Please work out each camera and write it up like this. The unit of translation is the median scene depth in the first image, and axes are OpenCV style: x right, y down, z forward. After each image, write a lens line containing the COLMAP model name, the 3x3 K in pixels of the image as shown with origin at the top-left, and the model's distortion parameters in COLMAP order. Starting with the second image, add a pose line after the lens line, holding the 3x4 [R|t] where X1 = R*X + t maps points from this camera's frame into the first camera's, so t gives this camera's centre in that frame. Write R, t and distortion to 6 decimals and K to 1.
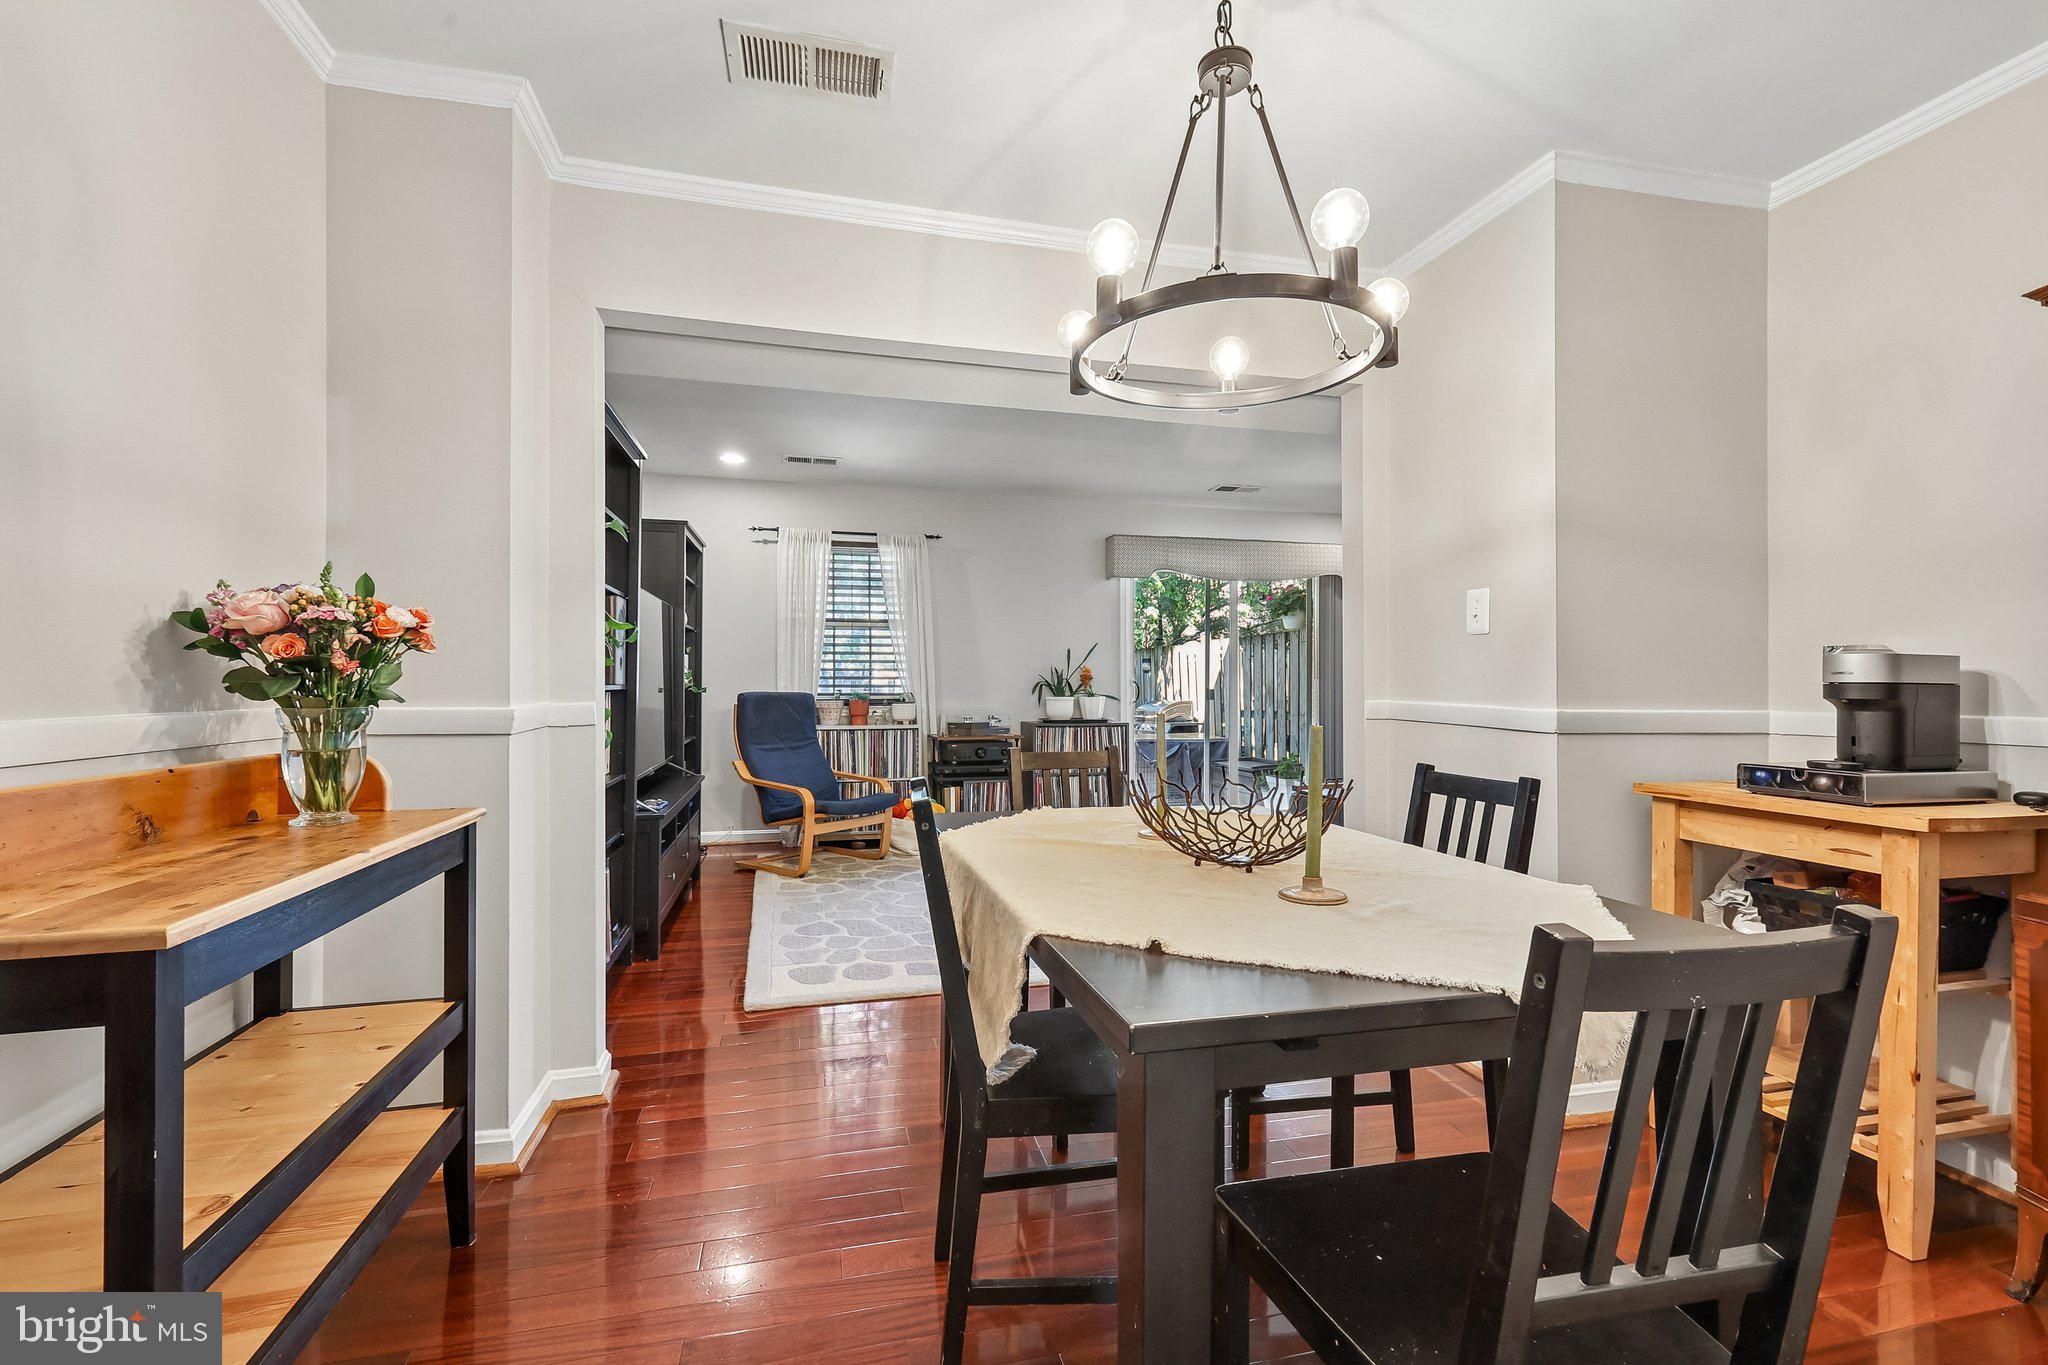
lens RADIAL K [[888.3, 0, 1024.0], [0, 888.3, 682.5], [0, 0, 1]] dist [0.003370, 0.000485]
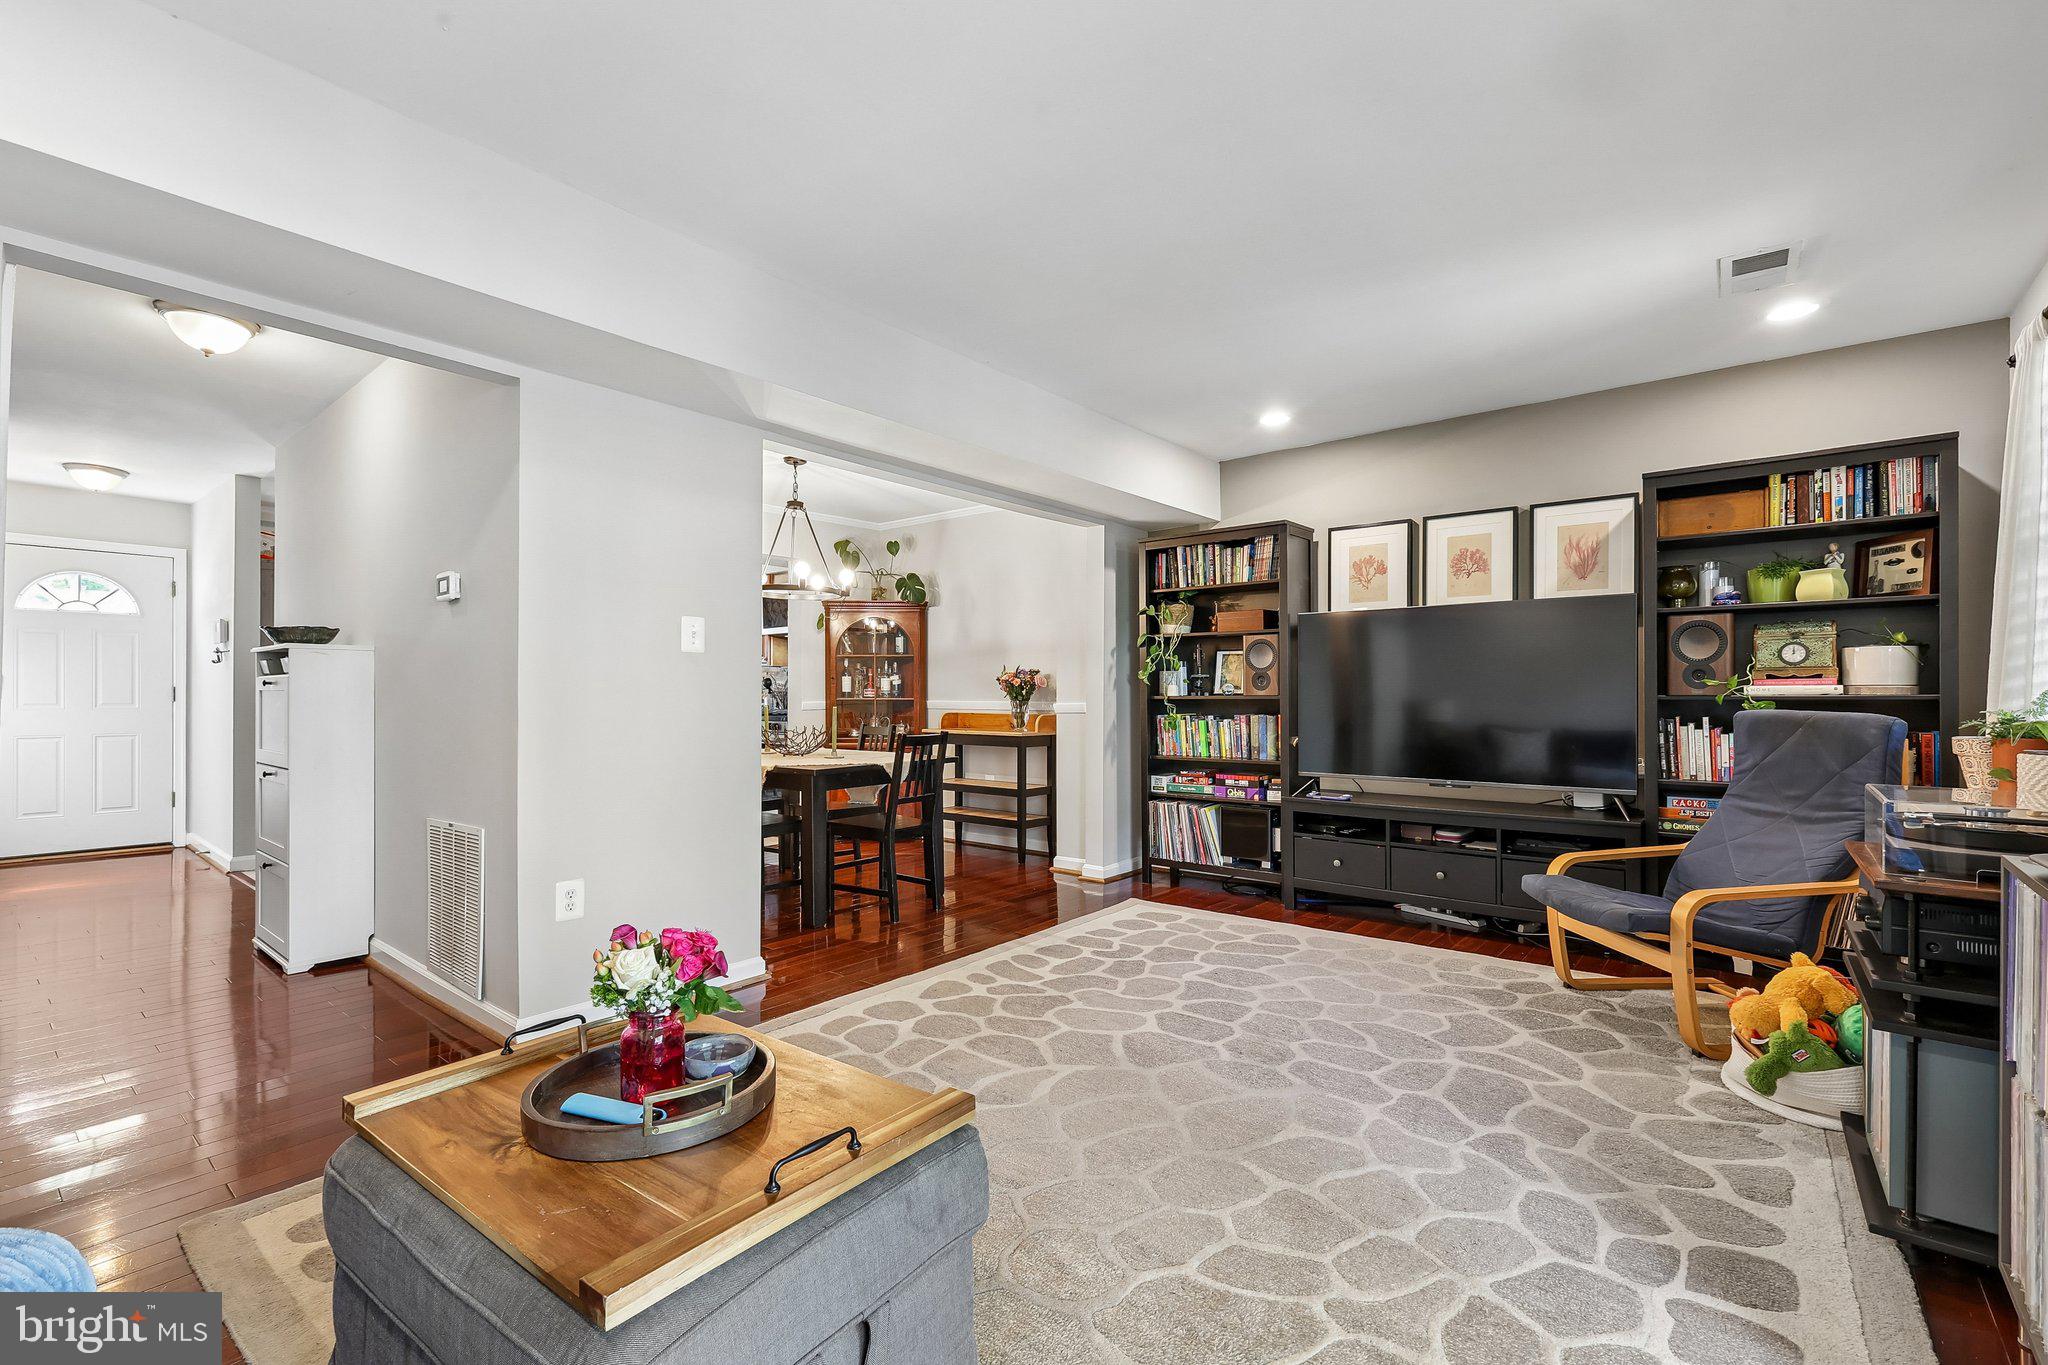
lens RADIAL K [[897.8, 0, 1030.0], [0, 897.8, 688.1], [0, 0, 1]] dist [0.001166, 0.000100]
pose [[-0.797823, -0.005805, -0.602863, 0.387936], [-0.001884, 0.999973, -0.007135, 0.001425], [0.602888, -0.004556, -0.797813, 1.058305]]
